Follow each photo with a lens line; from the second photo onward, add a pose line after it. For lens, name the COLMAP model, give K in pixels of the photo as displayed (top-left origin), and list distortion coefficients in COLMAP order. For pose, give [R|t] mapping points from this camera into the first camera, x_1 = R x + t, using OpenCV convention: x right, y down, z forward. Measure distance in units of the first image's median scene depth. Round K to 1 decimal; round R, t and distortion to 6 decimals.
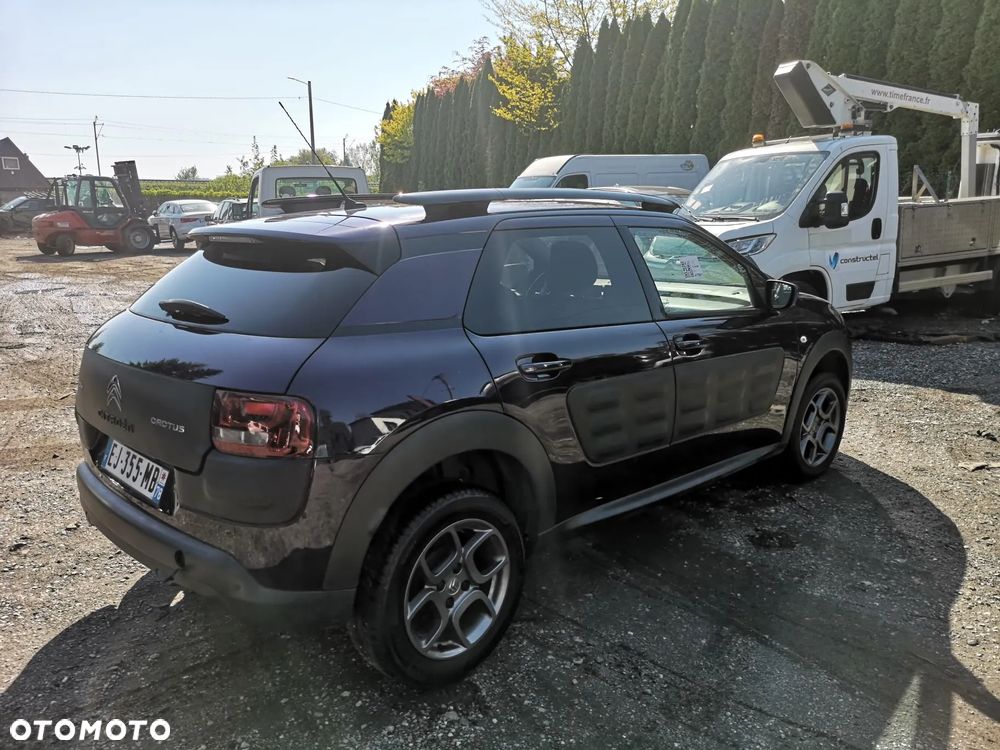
lens RADIAL K [[772.1, 0, 503.4], [0, 772.1, 377.3], [0, 0, 1]] dist [0.056600, -0.052736]
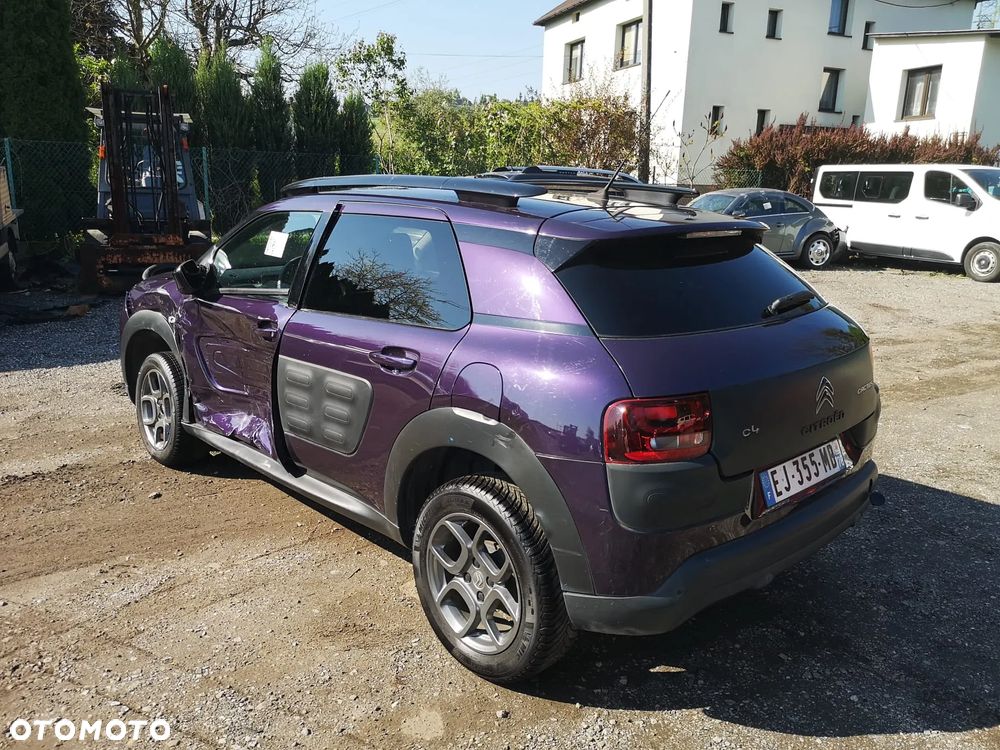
lens RADIAL K [[772.1, 0, 500.8], [0, 772.1, 370.1], [0, 0, 1]] dist [0.056600, -0.052736]
pose [[0.019456, -0.224032, 0.974388, -1.176195], [0.188866, 0.957849, 0.216458, -0.241534], [-0.981810, 0.179817, 0.060948, 1.079451]]
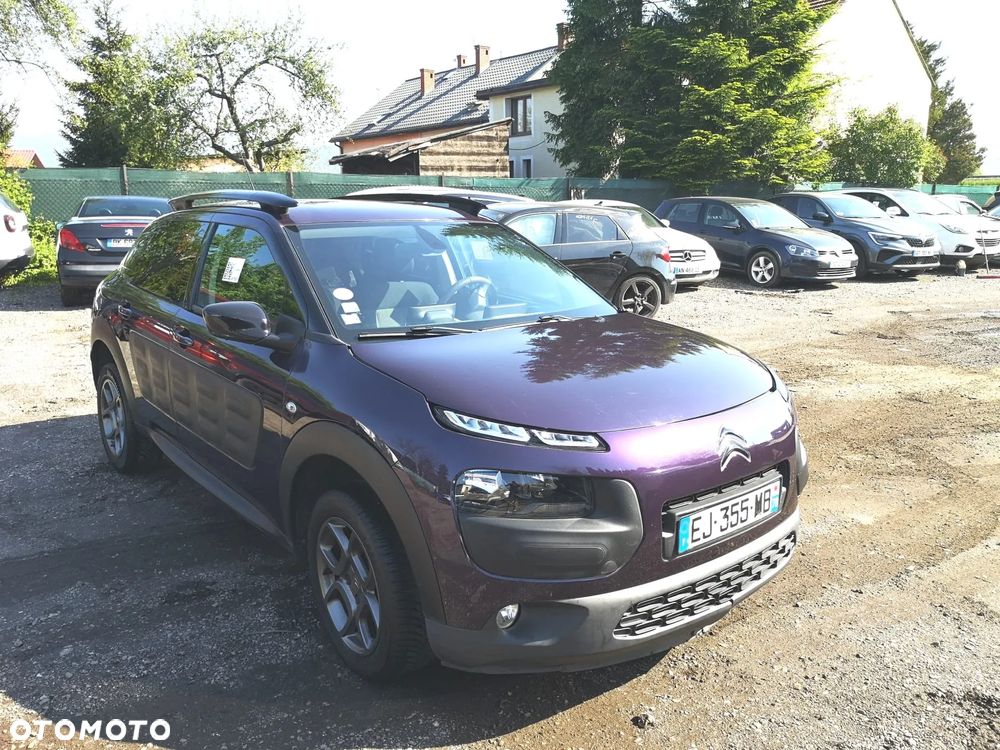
lens RADIAL K [[799.0, 0, 495.7], [0, 799.0, 372.1], [0, 0, 1]] dist [0.027734, -0.055939]
pose [[-0.085910, 0.206149, -0.974742, 1.342041], [-0.210052, 0.952620, 0.219984, -0.342582], [0.973908, 0.223645, -0.038538, 1.552799]]
